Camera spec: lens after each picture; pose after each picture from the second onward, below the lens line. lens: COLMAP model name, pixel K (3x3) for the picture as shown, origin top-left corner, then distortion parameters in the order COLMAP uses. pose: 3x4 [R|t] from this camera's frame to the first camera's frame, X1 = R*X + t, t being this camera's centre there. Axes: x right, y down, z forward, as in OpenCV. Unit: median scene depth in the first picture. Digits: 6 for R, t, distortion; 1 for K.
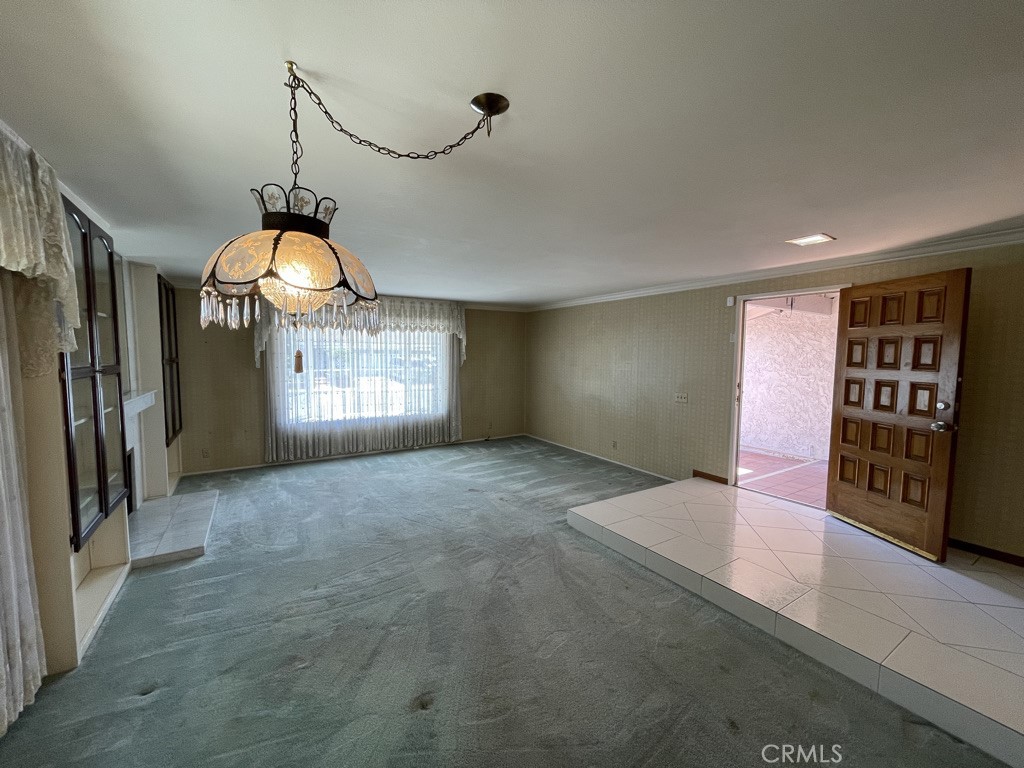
lens RADIAL K [[413.7, 0, 508.0], [0, 413.7, 383.6], [0, 0, 1]] dist [0.001234, 0.000397]
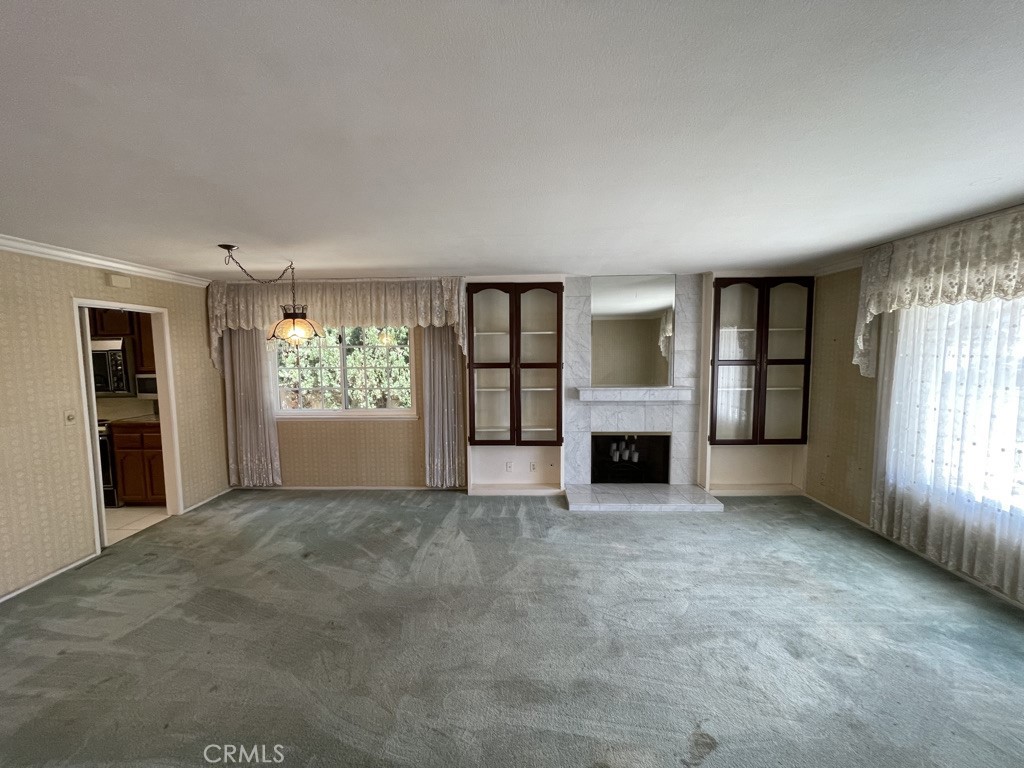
lens RADIAL K [[413.7, 0, 508.0], [0, 413.7, 383.6], [0, 0, 1]] dist [0.001234, 0.000397]
pose [[-0.534374, 0.074937, -0.841920, 0.318660], [-0.053557, 0.991059, 0.122205, -0.101276], [0.843550, 0.110394, -0.525582, 1.016623]]
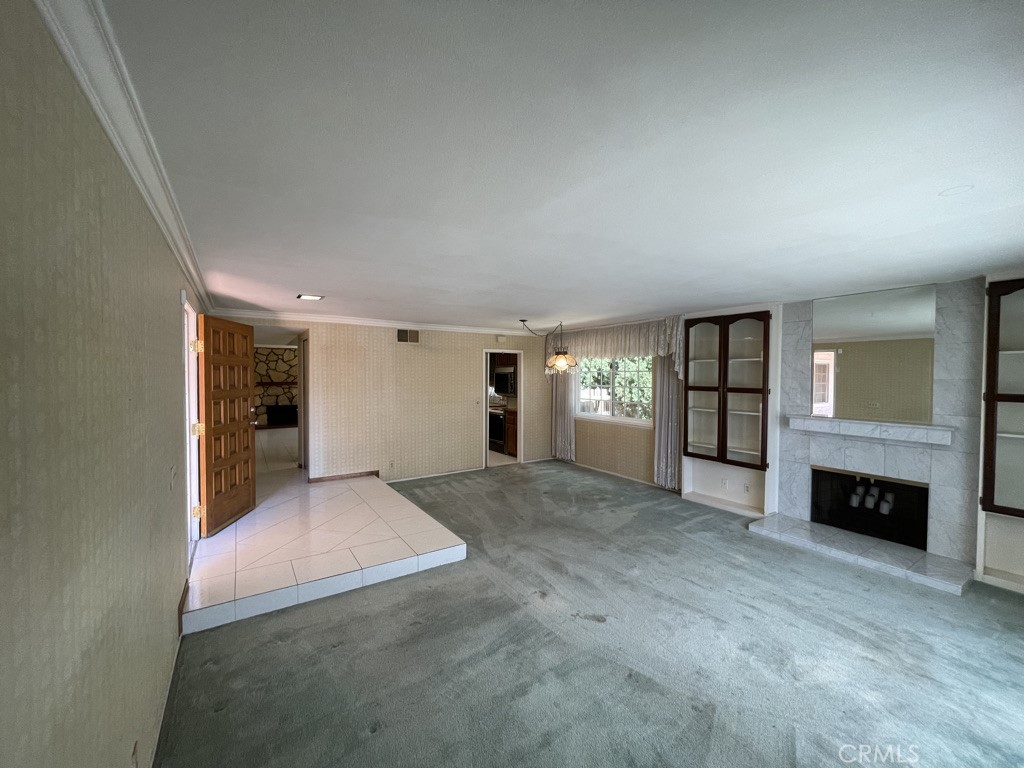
lens RADIAL K [[413.7, 0, 508.0], [0, 413.7, 383.6], [0, 0, 1]] dist [0.001234, 0.000397]
pose [[-0.998736, -0.001565, -0.050249, 0.097973], [-0.006558, 0.995030, 0.099364, -0.144237], [0.049843, 0.099567, -0.993782, 1.561366]]
